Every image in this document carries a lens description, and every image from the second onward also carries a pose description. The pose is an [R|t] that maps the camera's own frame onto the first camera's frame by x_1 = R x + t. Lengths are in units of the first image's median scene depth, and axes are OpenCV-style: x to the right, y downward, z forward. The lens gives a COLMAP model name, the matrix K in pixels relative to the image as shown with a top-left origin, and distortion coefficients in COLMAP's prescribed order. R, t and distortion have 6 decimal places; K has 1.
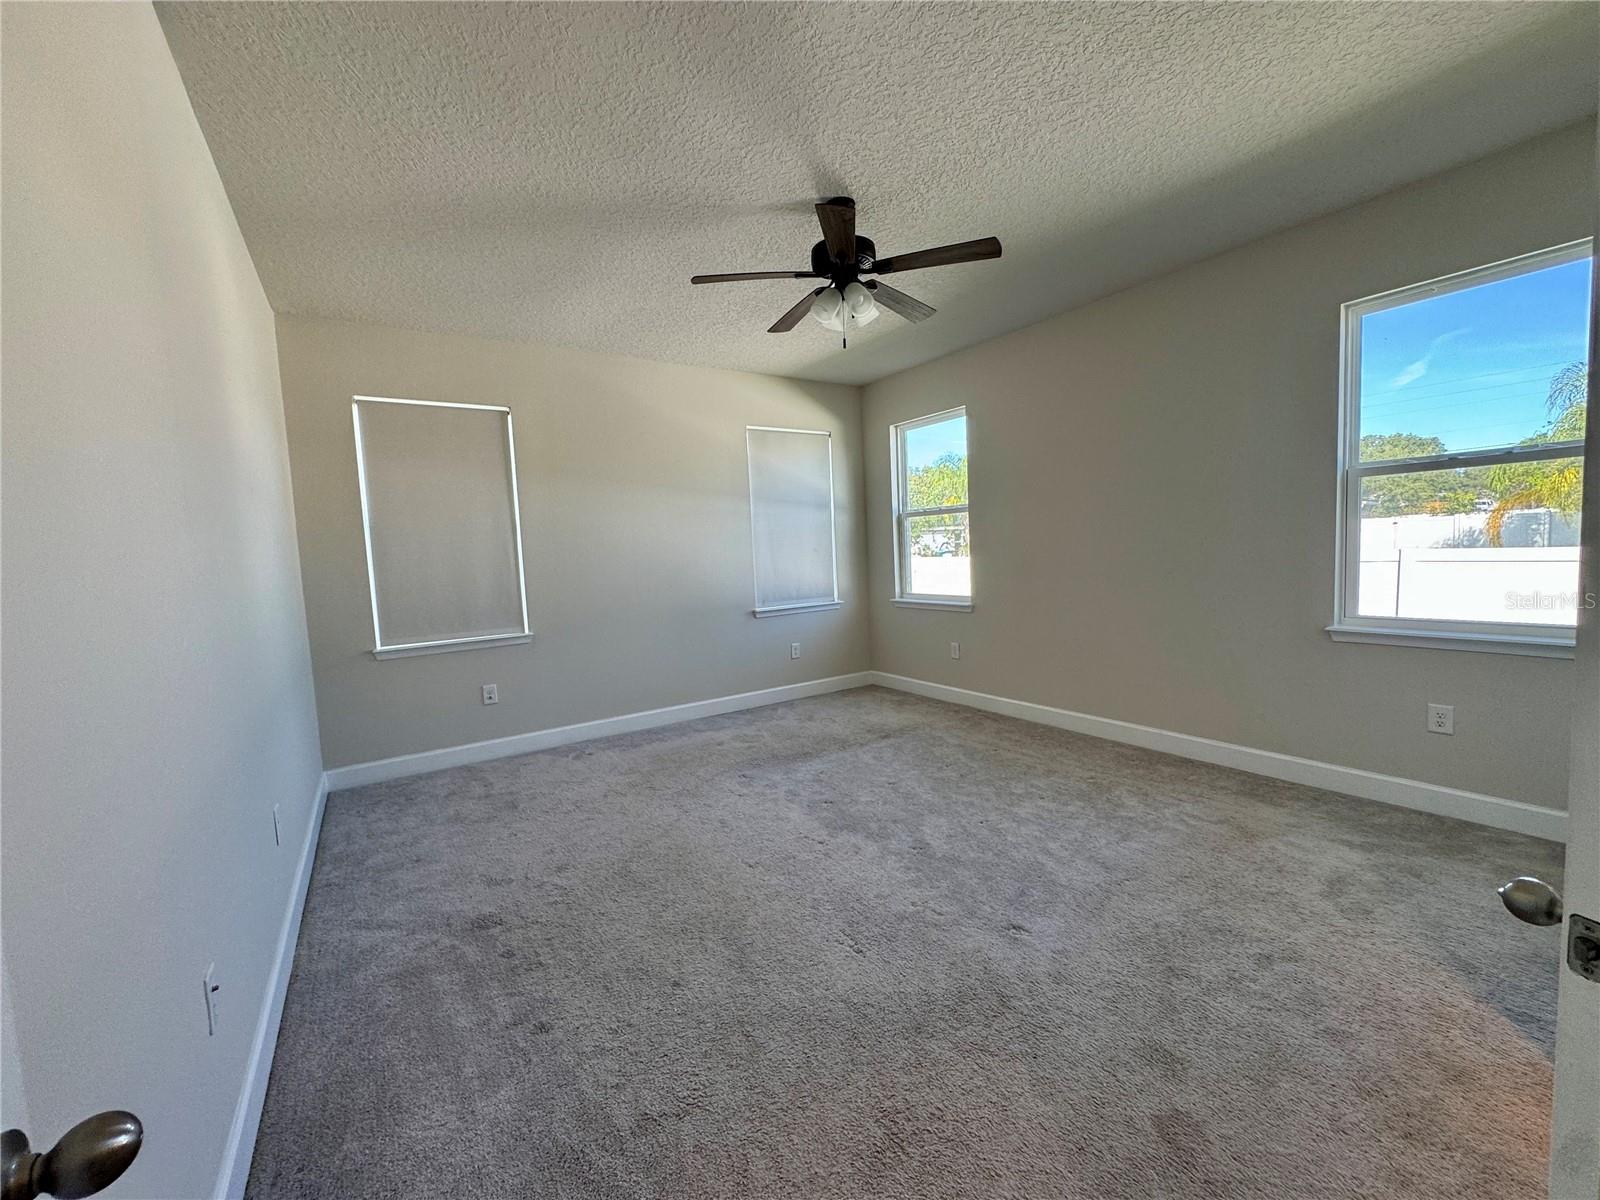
lens RADIAL K [[638.7, 0, 800.8], [0, 638.7, 601.7], [0, 0, 1]] dist [-0.003401, 0.001083]
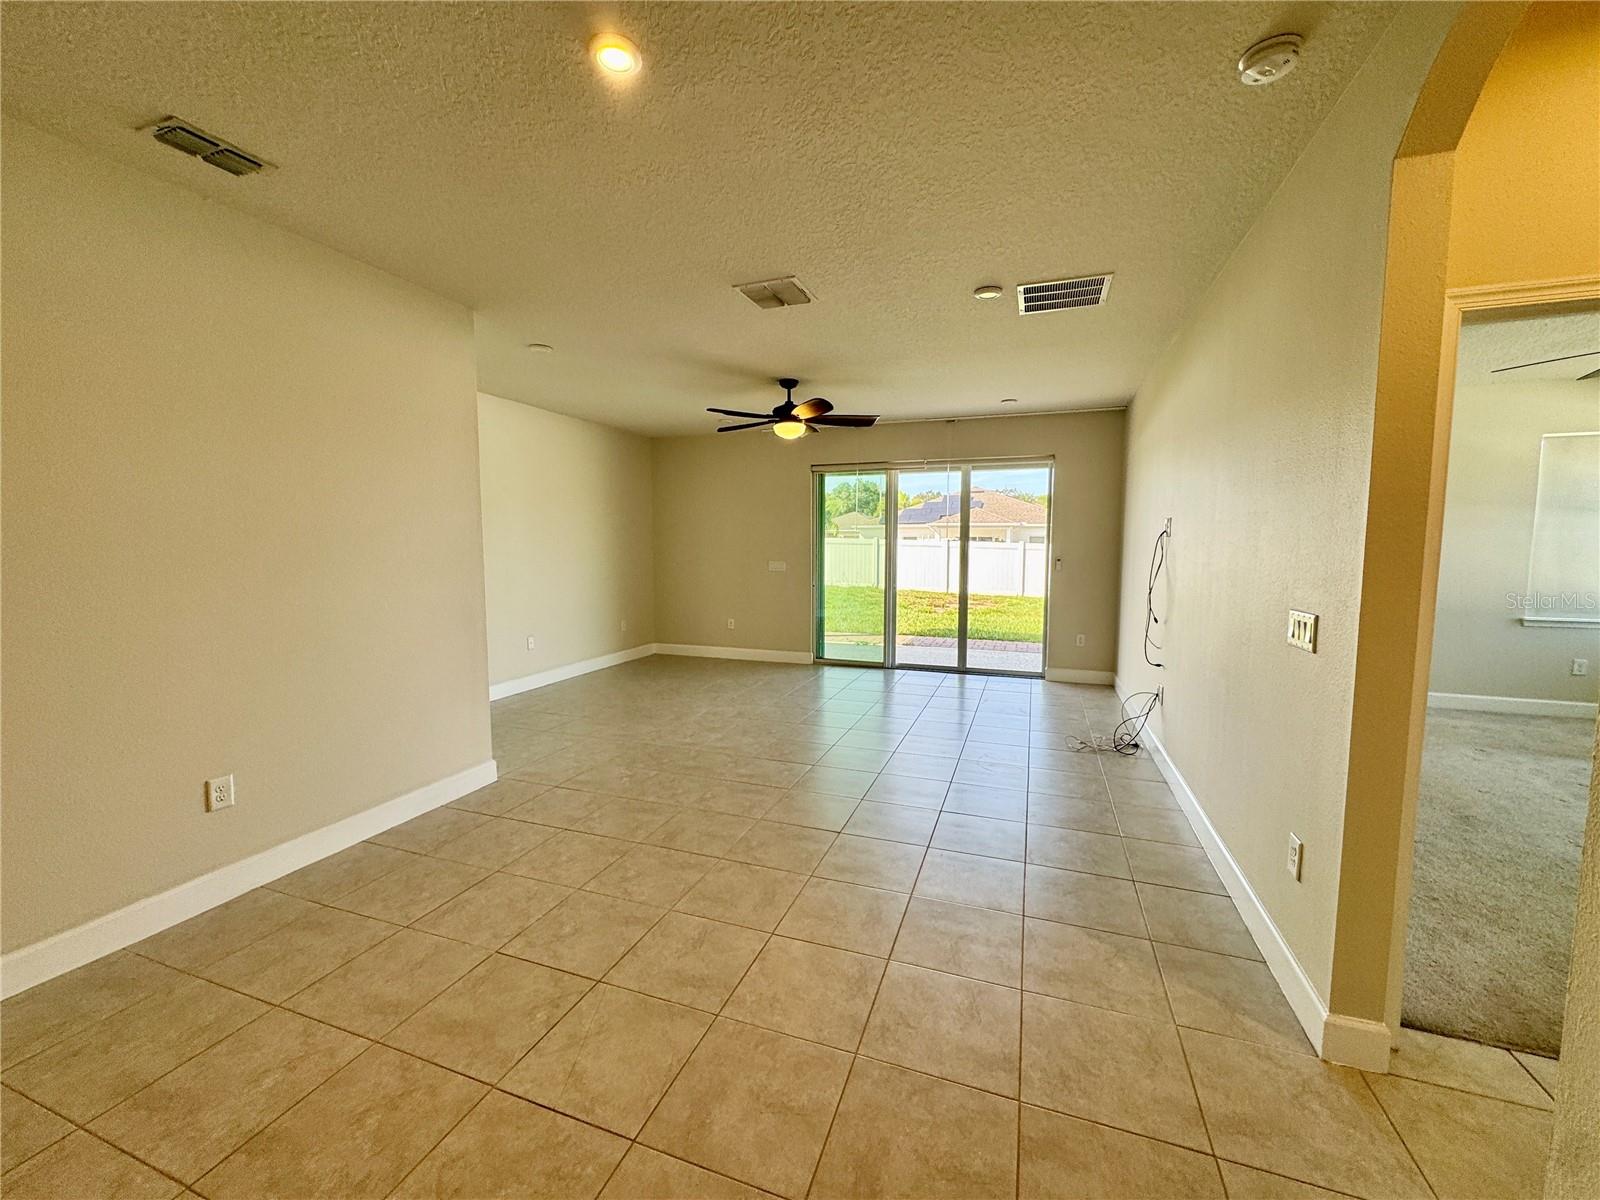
lens RADIAL K [[638.7, 0, 798.9], [0, 638.7, 602.2], [0, 0, 1]] dist [-0.003401, 0.001083]
pose [[0.591595, 0.116970, -0.797705, 0.050464], [-0.088301, 0.992868, 0.080101, 0.009368], [0.801385, 0.023051, 0.597704, -0.504654]]
